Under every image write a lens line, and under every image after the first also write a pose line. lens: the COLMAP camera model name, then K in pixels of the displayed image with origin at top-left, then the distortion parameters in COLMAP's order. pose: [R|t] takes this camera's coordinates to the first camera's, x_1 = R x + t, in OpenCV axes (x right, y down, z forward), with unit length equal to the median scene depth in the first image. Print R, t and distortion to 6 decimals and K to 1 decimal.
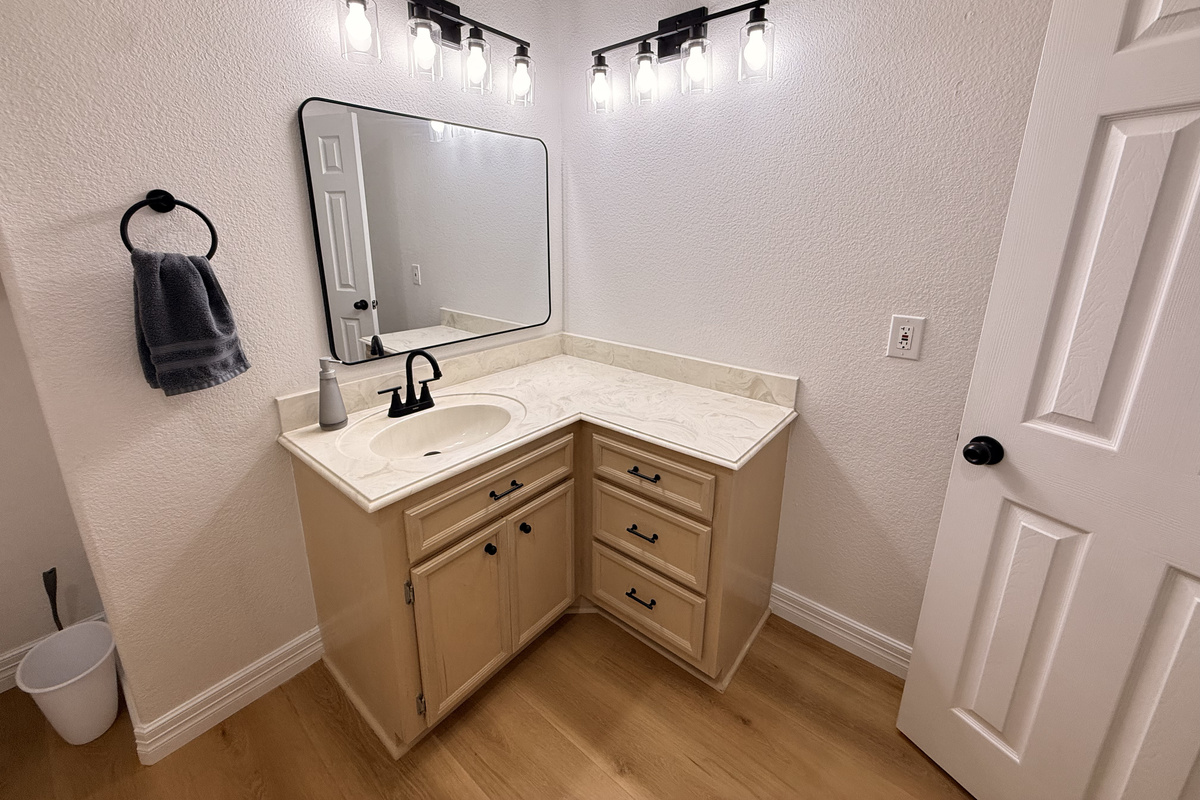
lens RADIAL K [[474.4, 0, 594.4], [0, 474.4, 348.6], [0, 0, 1]] dist [-0.001708, 0.000045]
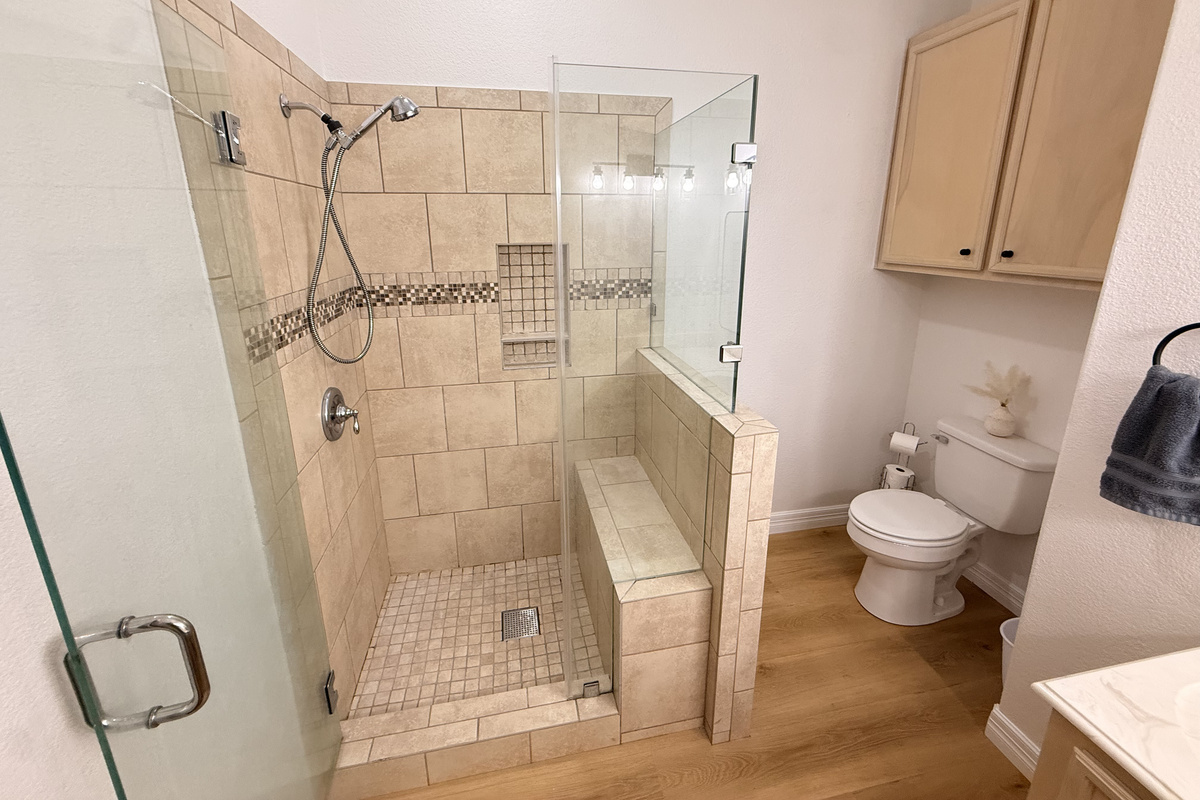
lens RADIAL K [[474.4, 0, 594.4], [0, 474.4, 348.6], [0, 0, 1]] dist [-0.001708, 0.000045]
pose [[-0.636778, 0.181226, -0.749447, 0.436973], [-0.193410, 0.903367, 0.382780, -0.297982], [0.746396, 0.388697, -0.540193, 0.462525]]
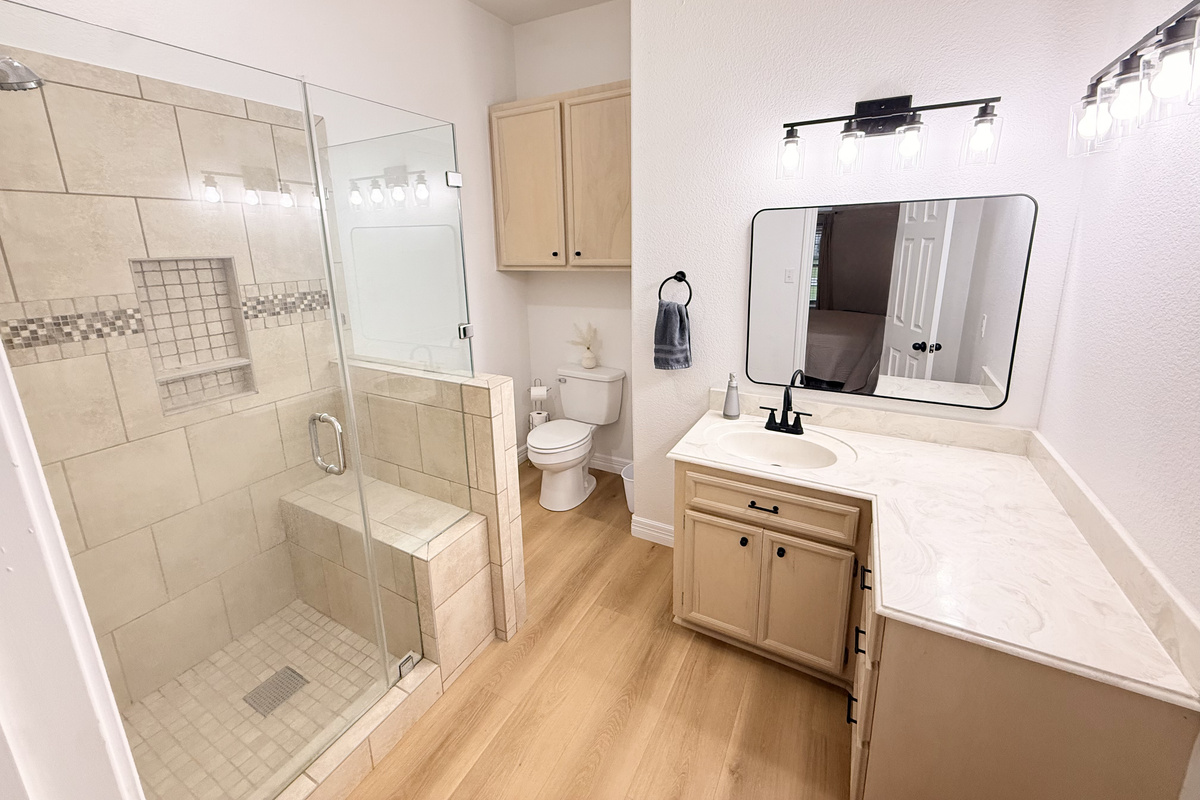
lens RADIAL K [[474.4, 0, 594.4], [0, 474.4, 348.6], [0, 0, 1]] dist [-0.001708, 0.000045]
pose [[0.179347, 0.196928, -0.963875, 0.829370], [-0.222080, 0.962575, 0.155340, -0.195928], [0.958392, 0.186198, 0.216368, 0.205762]]
